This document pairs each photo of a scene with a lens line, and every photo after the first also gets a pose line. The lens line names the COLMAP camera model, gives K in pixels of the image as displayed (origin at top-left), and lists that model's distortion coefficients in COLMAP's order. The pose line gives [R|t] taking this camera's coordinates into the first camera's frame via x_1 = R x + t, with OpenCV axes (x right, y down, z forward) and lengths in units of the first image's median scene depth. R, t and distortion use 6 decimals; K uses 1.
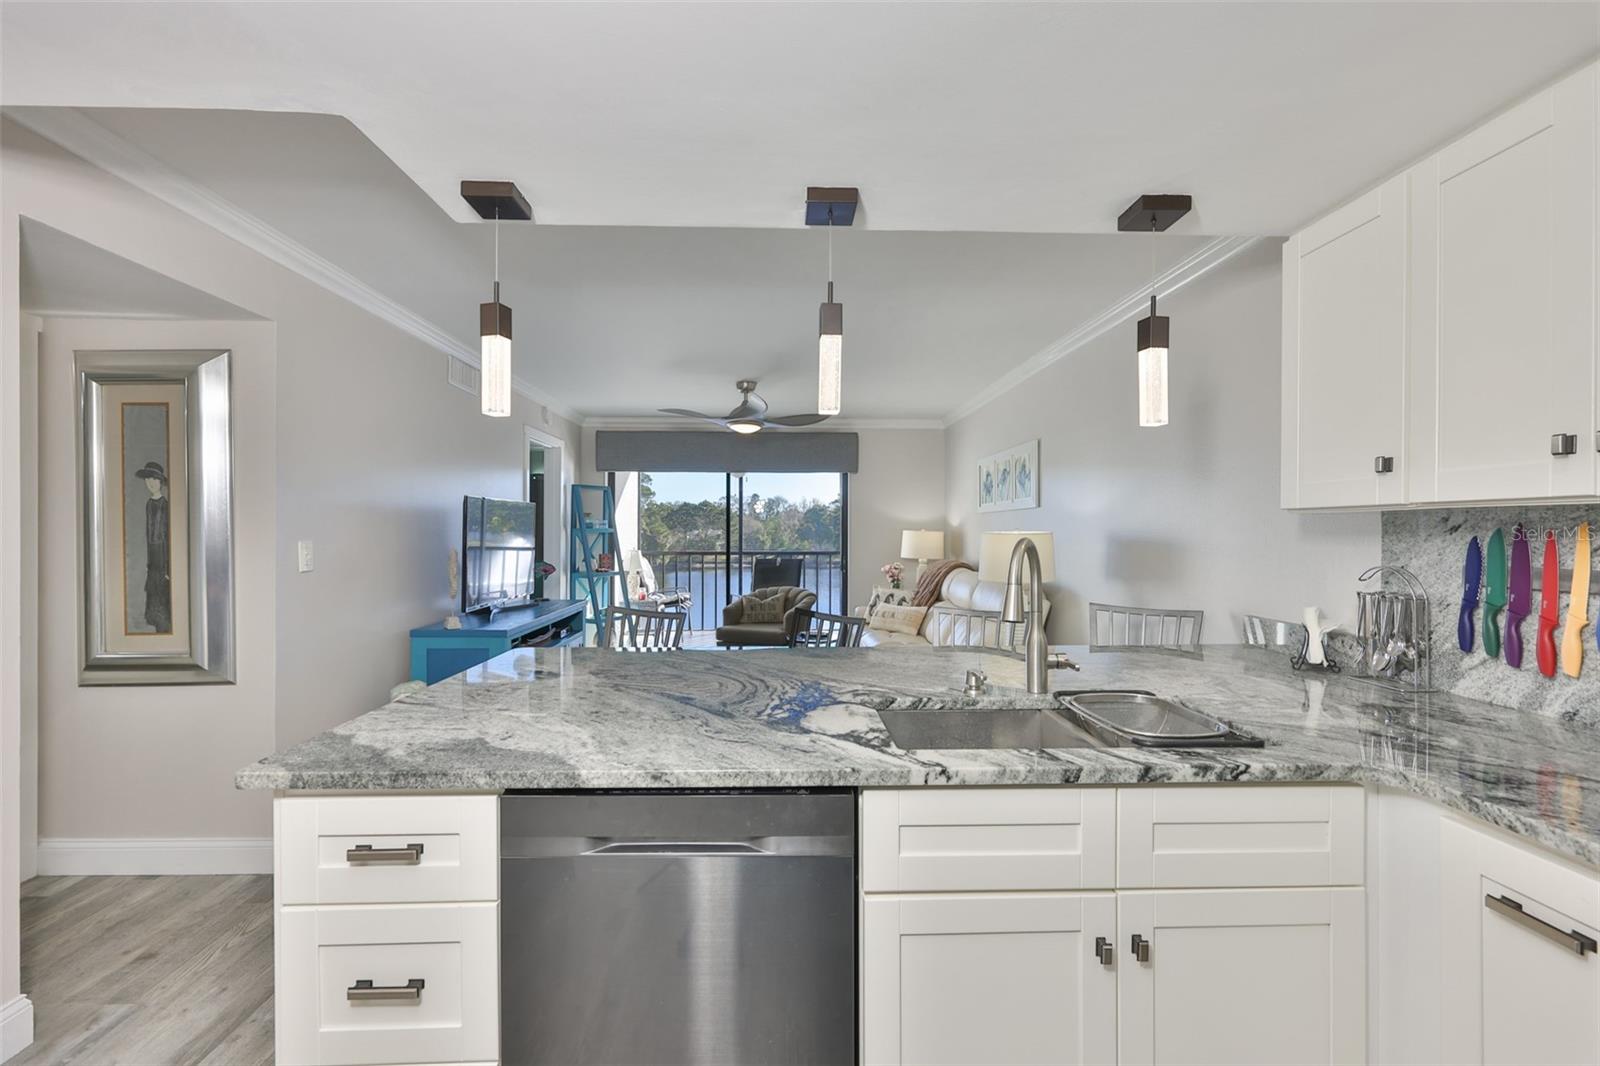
lens RADIAL K [[677.2, 0, 794.3], [0, 677.2, 529.7], [0, 0, 1]] dist [-0.003793, 0.000318]
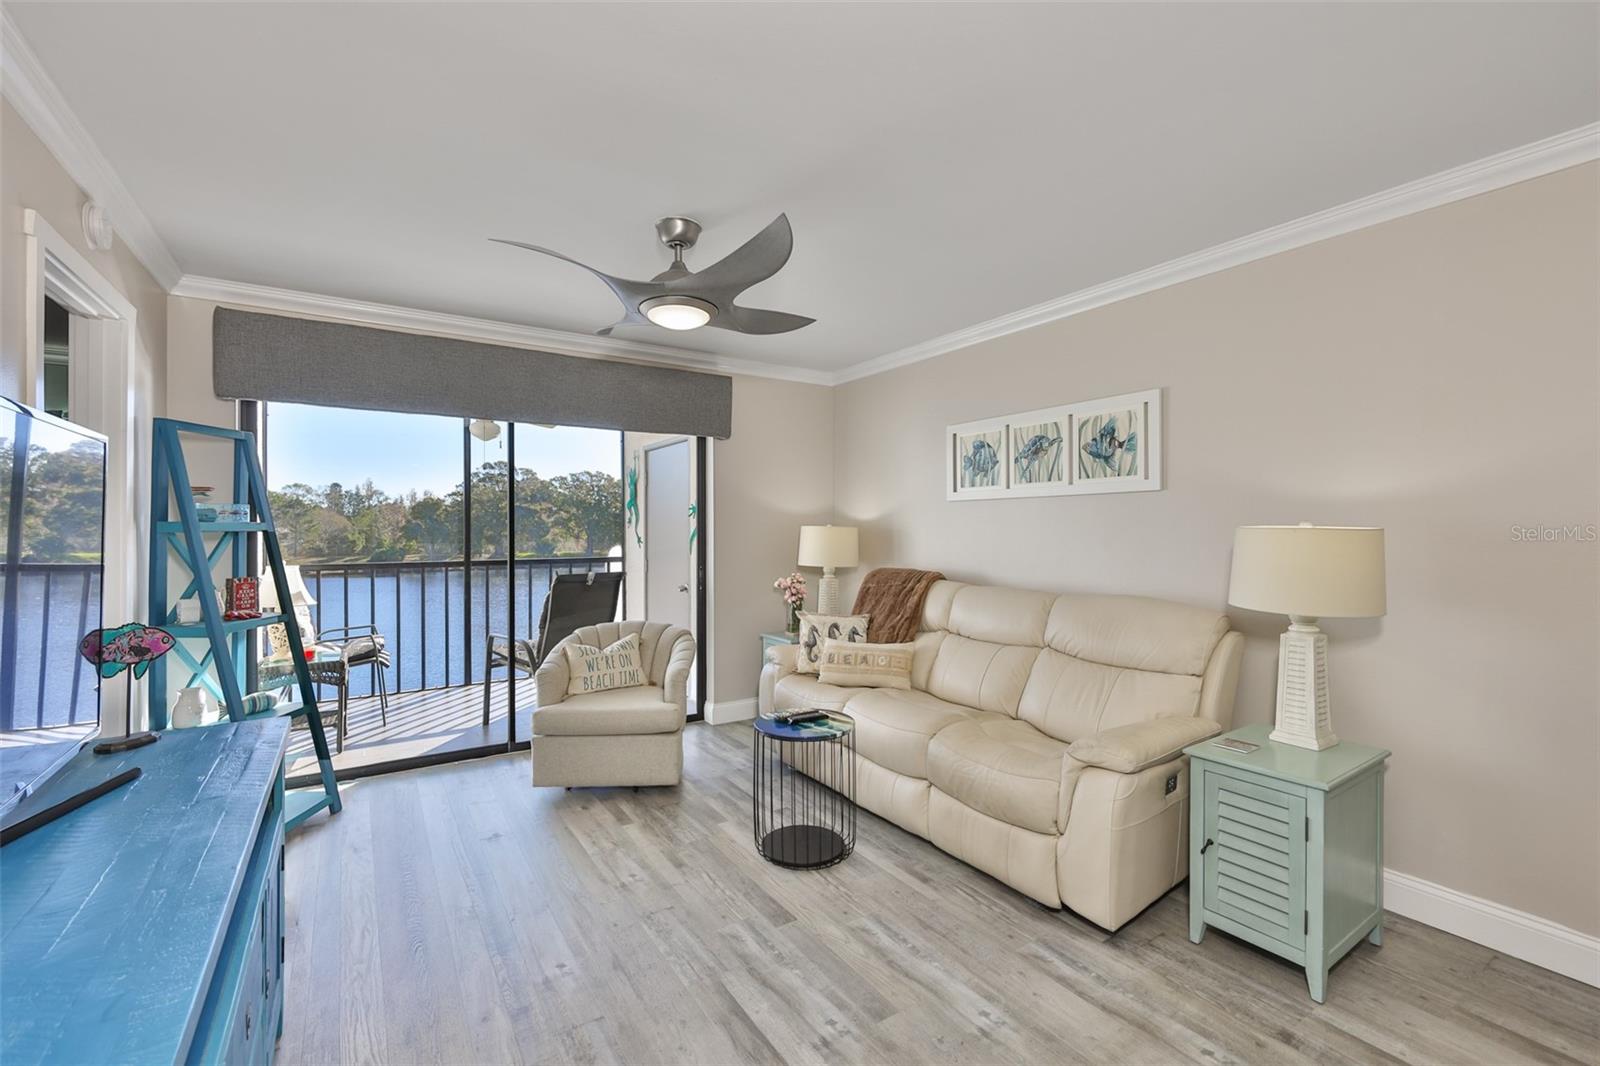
lens RADIAL K [[677.2, 0, 807.3], [0, 677.2, 531.2], [0, 0, 1]] dist [-0.003793, 0.000318]
pose [[0.849370, -0.002628, 0.527792, -0.251982], [-0.000508, 0.999983, 0.005797, 0.002848], [-0.527798, -0.005192, 0.849354, 0.528223]]
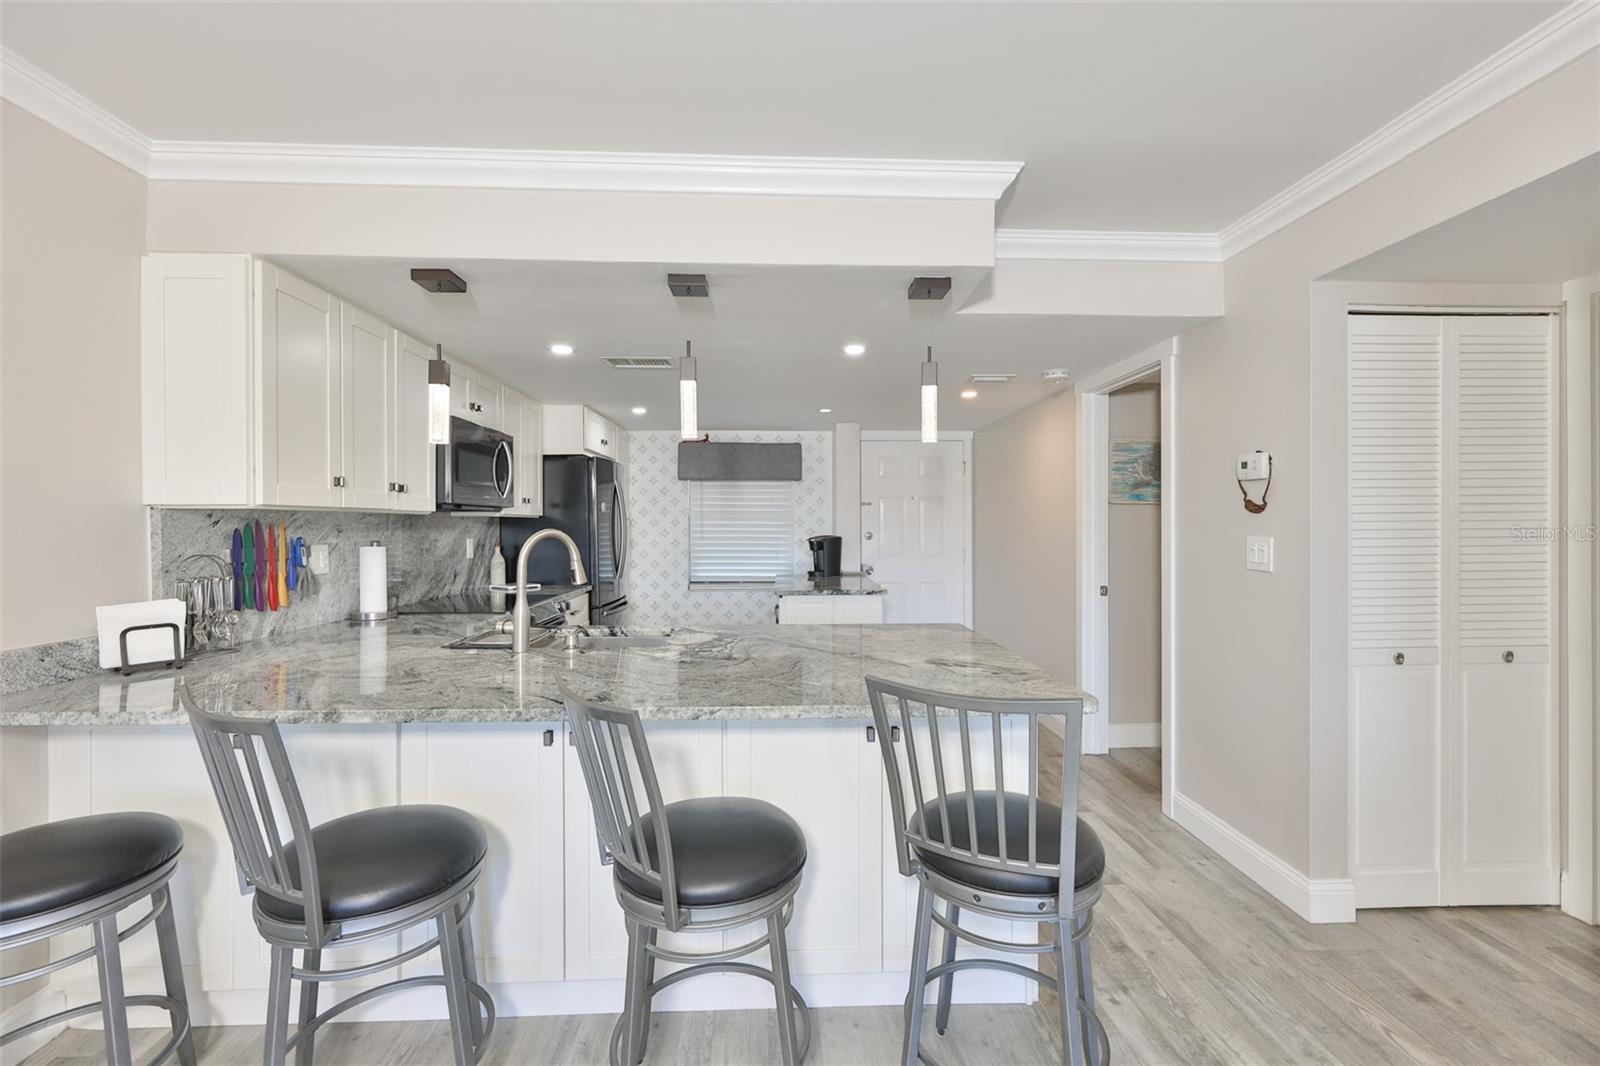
lens RADIAL K [[677.2, 0, 806.2], [0, 677.2, 521.6], [0, 0, 1]] dist [-0.003793, 0.000318]
pose [[-0.999762, 0.000543, -0.021789, -0.049346], [0.000723, 0.999966, -0.008243, 0.002595], [0.021783, -0.008257, -0.999729, 0.762462]]
